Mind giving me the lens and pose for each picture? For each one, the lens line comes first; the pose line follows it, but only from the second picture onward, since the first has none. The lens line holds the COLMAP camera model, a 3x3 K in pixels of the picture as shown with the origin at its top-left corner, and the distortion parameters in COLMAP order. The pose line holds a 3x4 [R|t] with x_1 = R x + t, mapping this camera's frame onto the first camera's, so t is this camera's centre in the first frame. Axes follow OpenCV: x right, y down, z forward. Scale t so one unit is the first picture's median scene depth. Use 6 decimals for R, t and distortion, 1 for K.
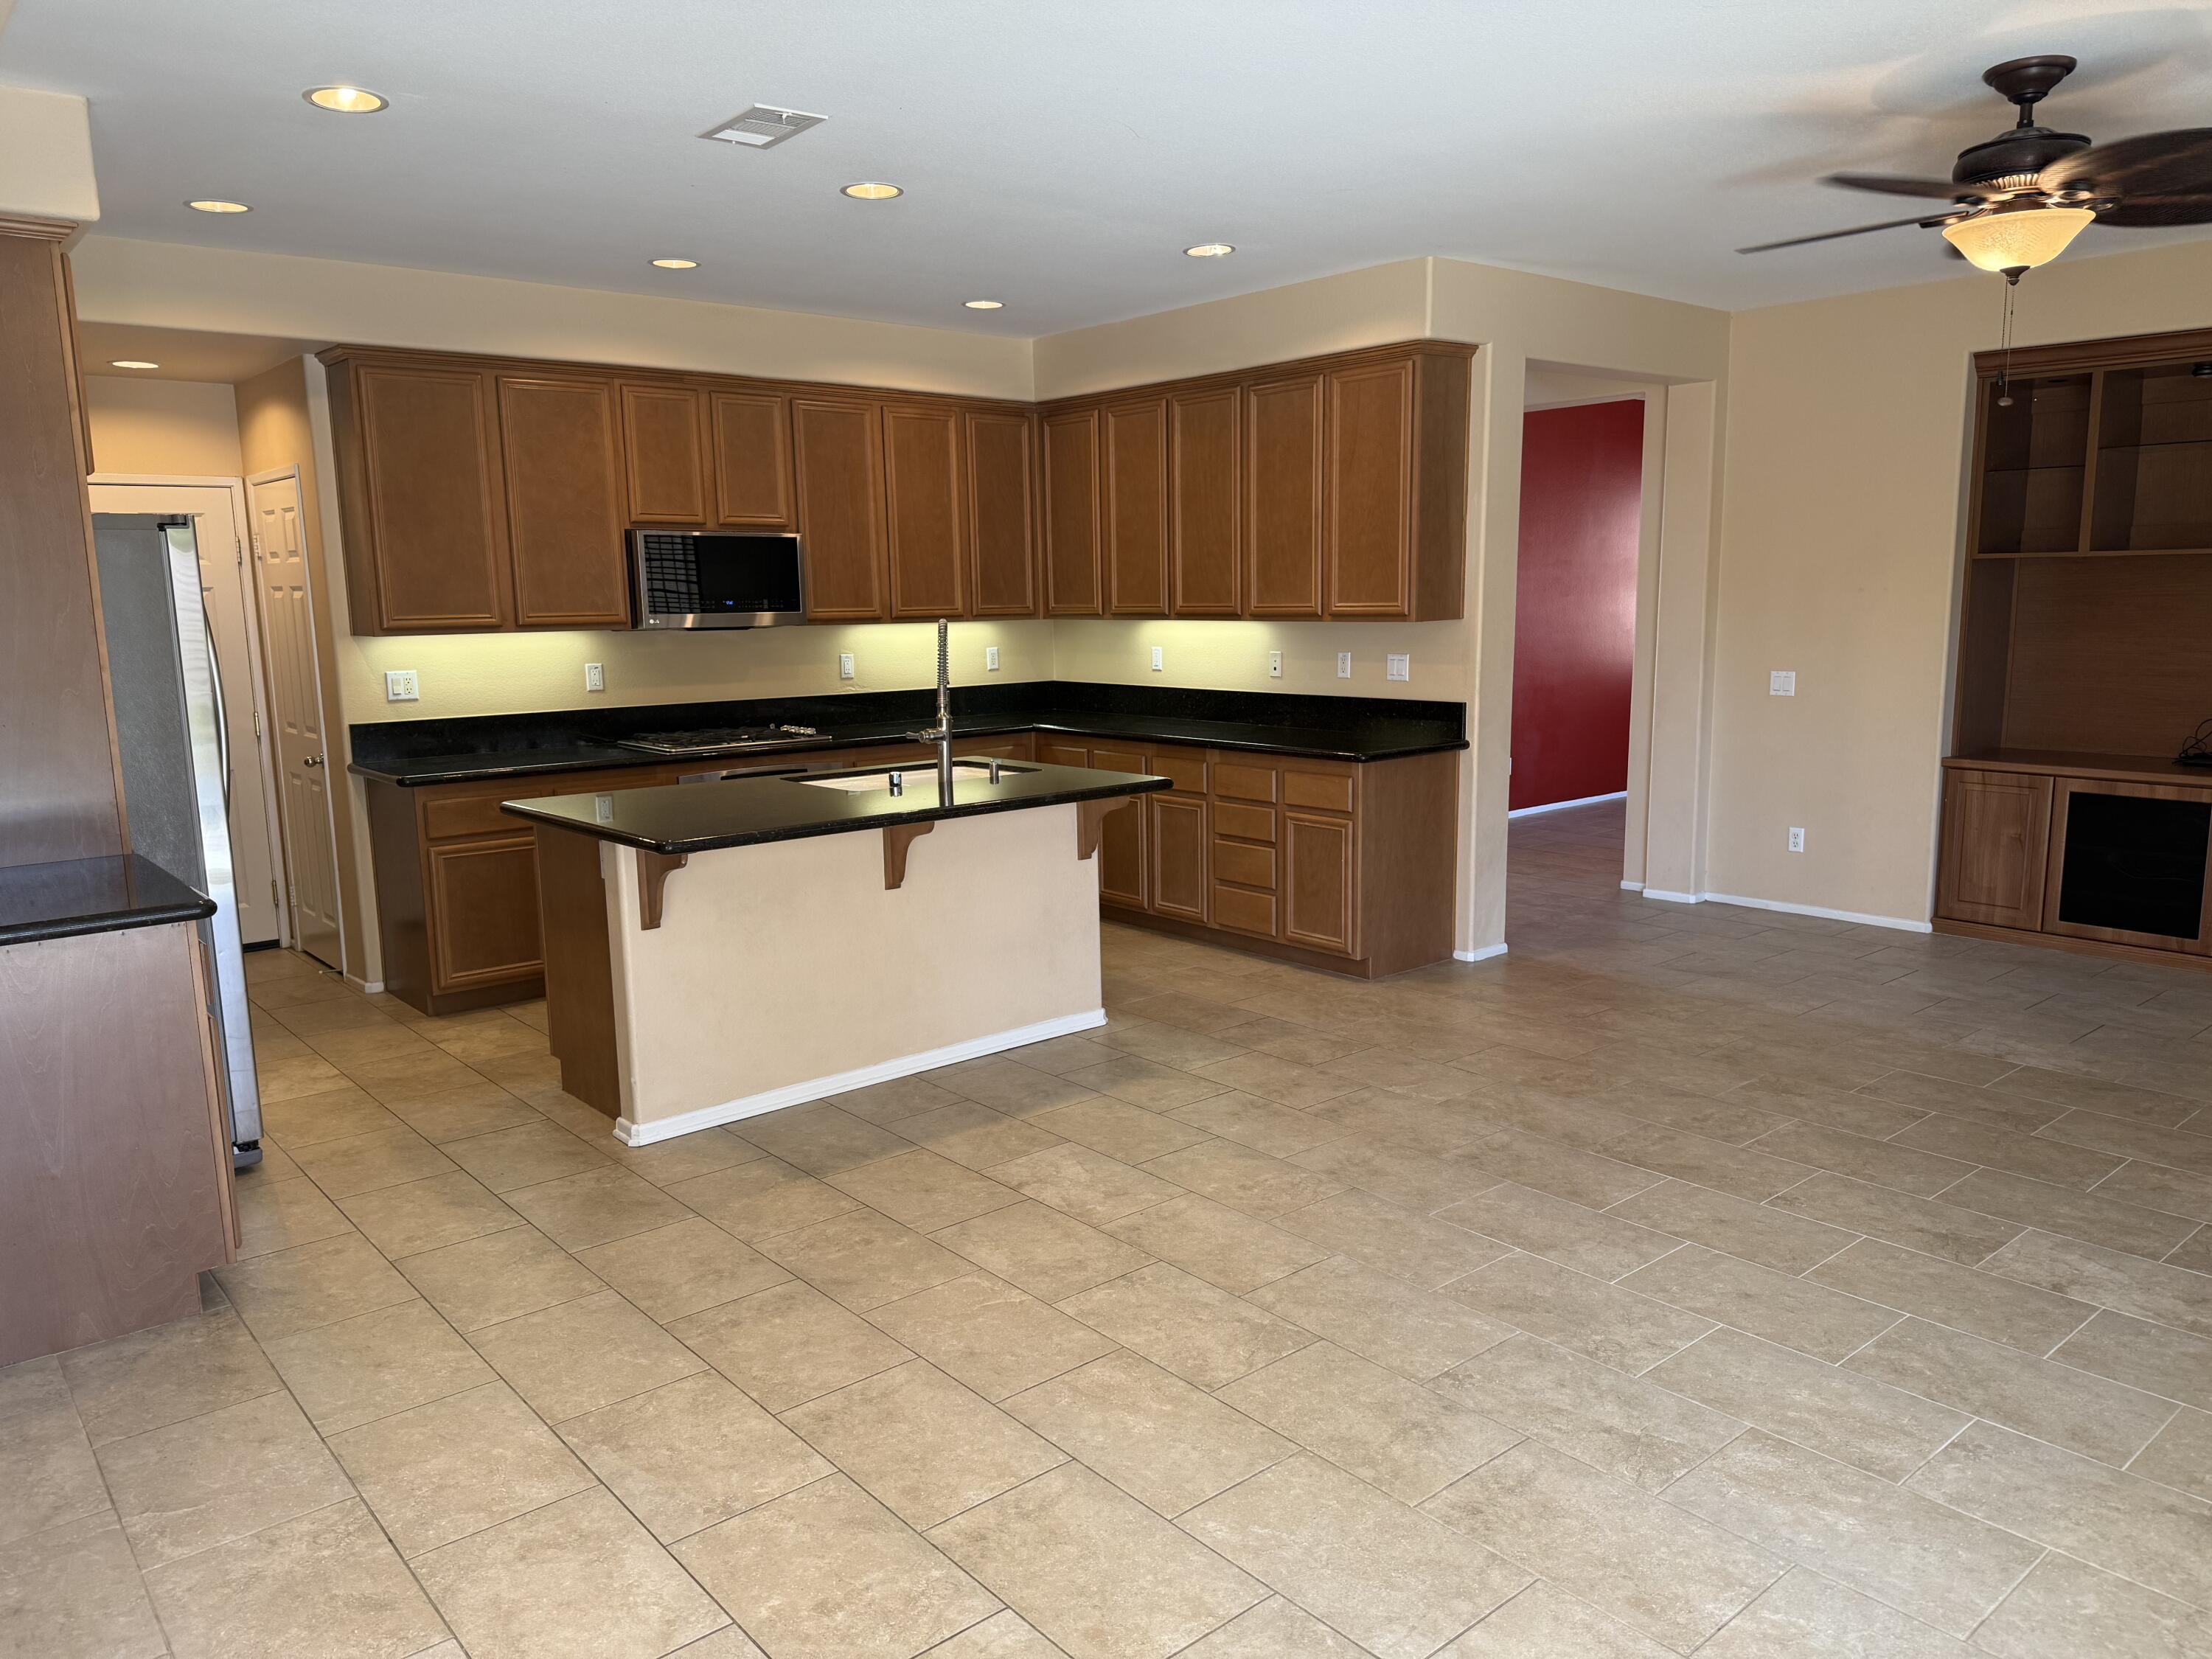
lens RADIAL K [[1545.4, 0, 1104.6], [0, 1545.4, 827.6], [0, 0, 1]] dist [0.058930, -0.078661]
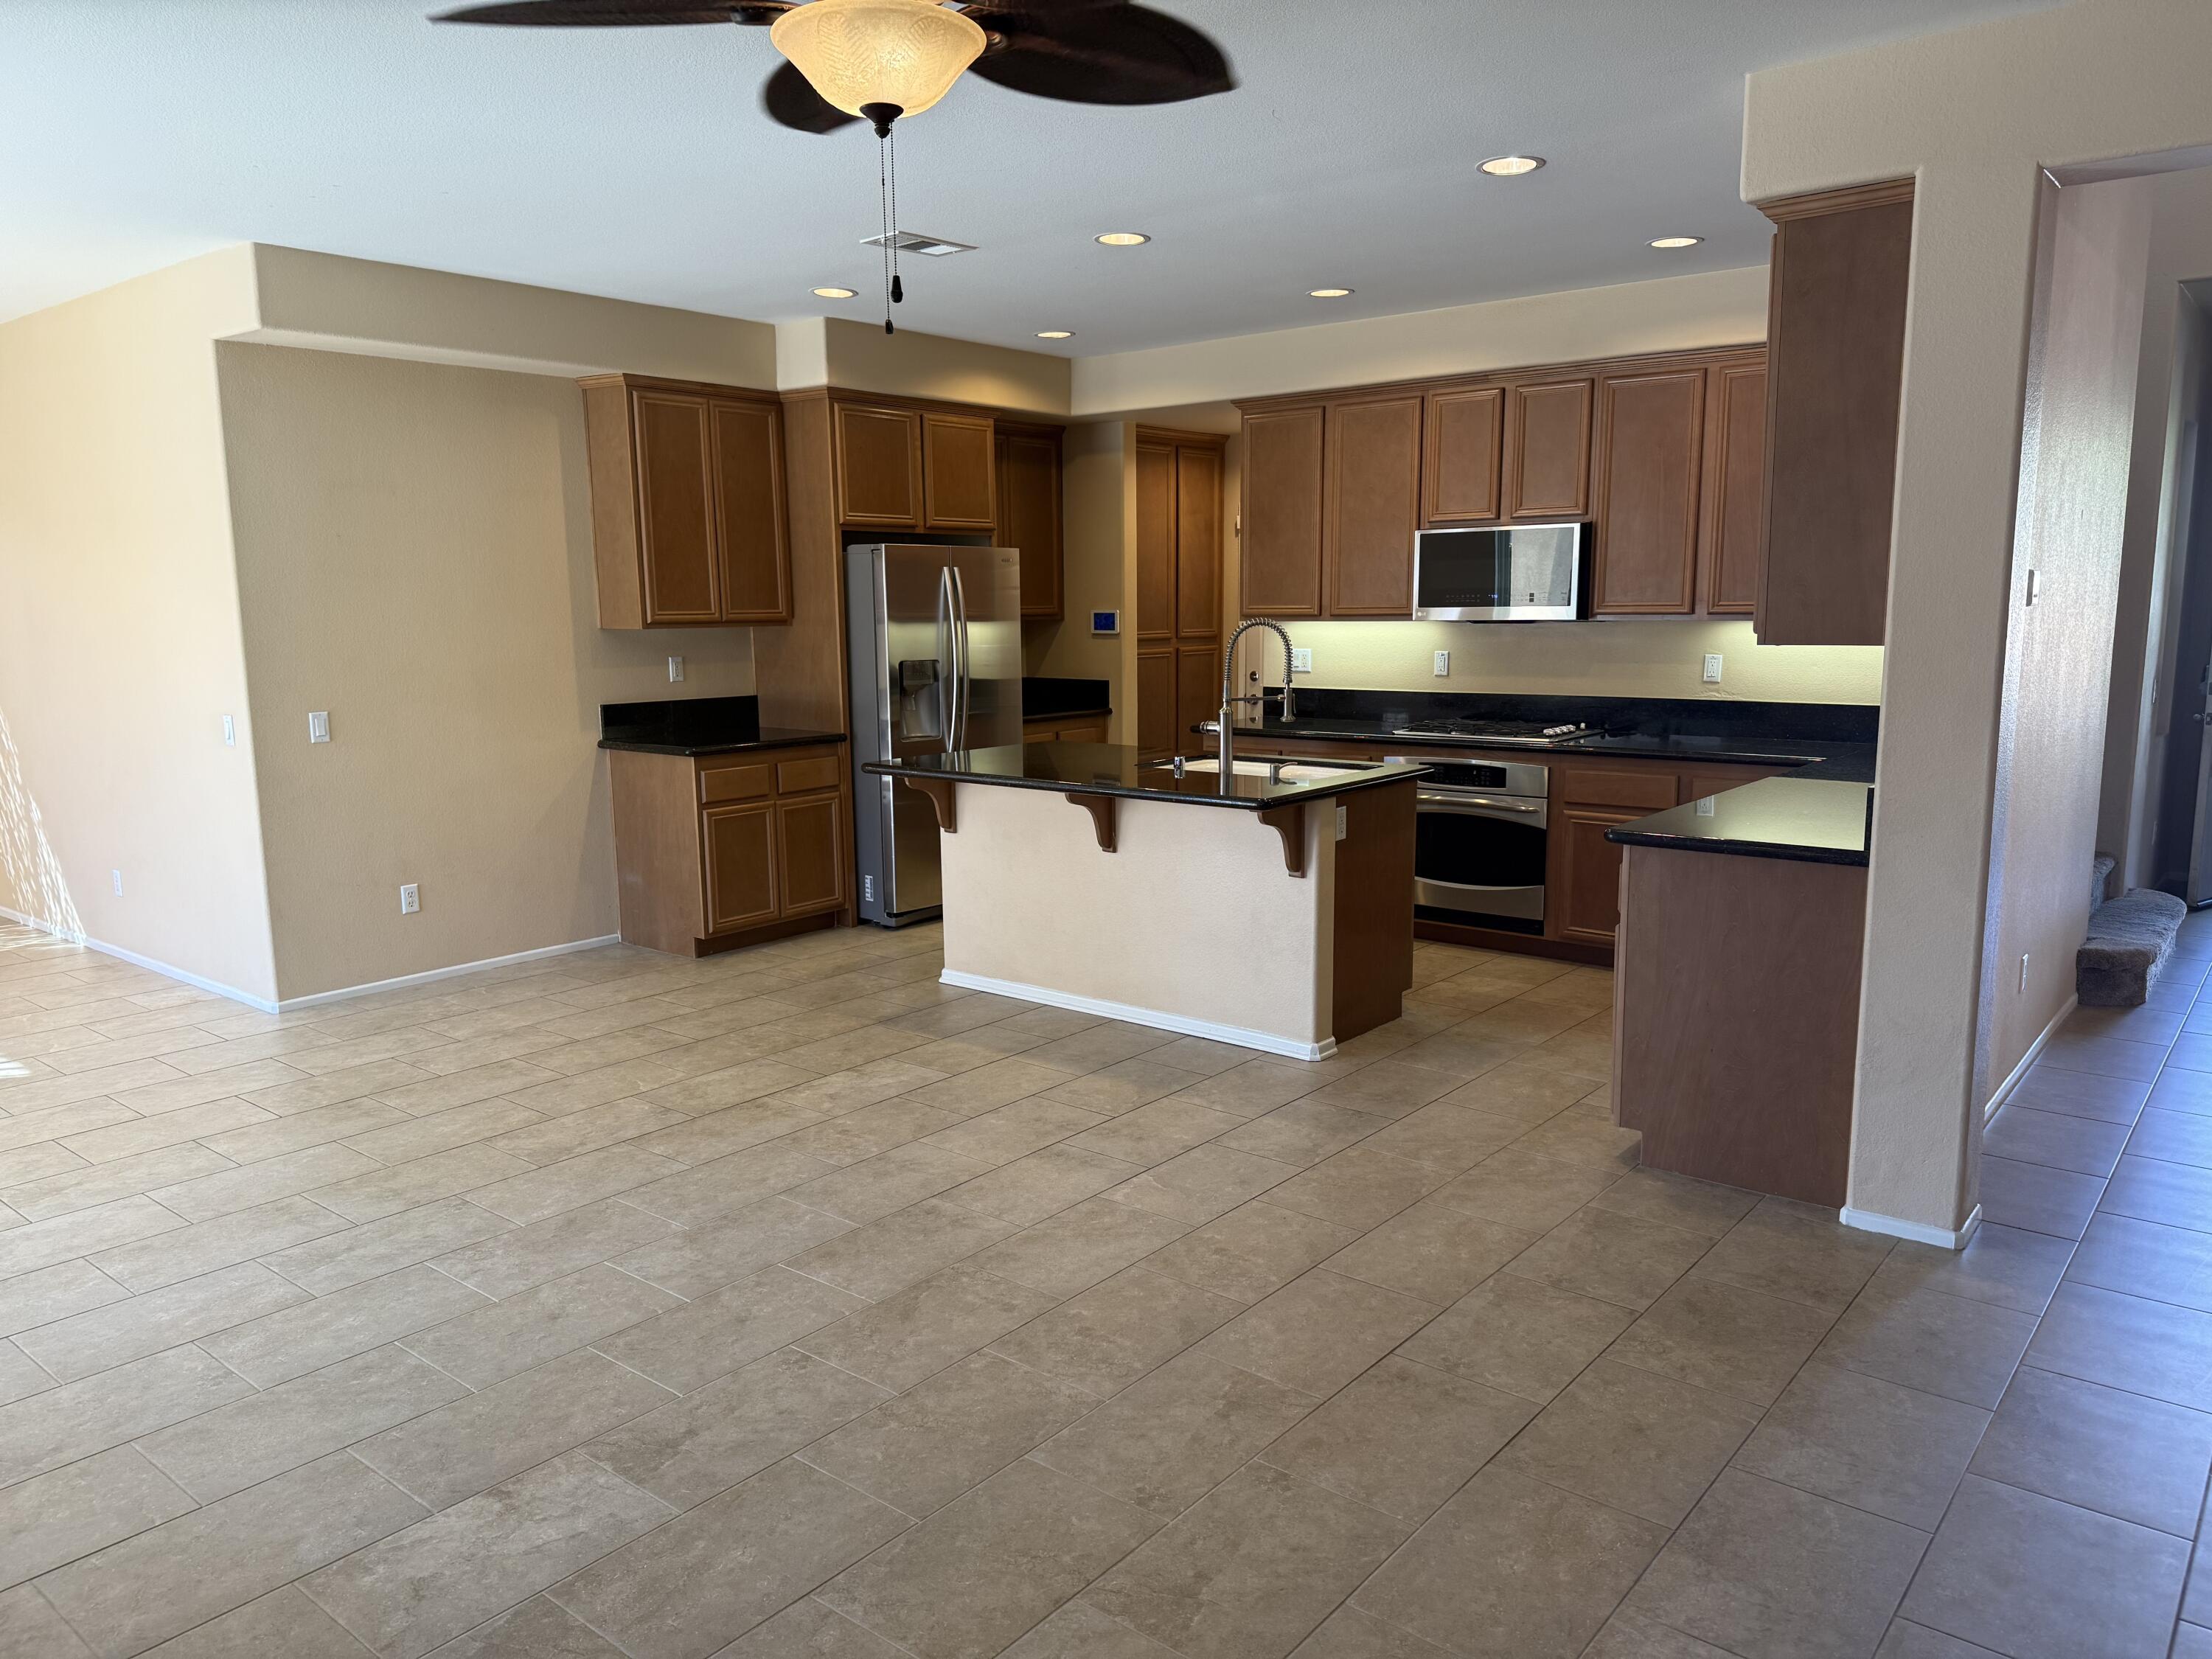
lens RADIAL K [[1545.4, 0, 1114.4], [0, 1545.4, 805.7], [0, 0, 1]] dist [0.058930, -0.078661]
pose [[0.193436, 0.150486, -0.969503, 1.003886], [-0.147961, 0.981340, 0.122802, -0.139924], [0.969892, 0.119694, 0.212093, 0.789323]]
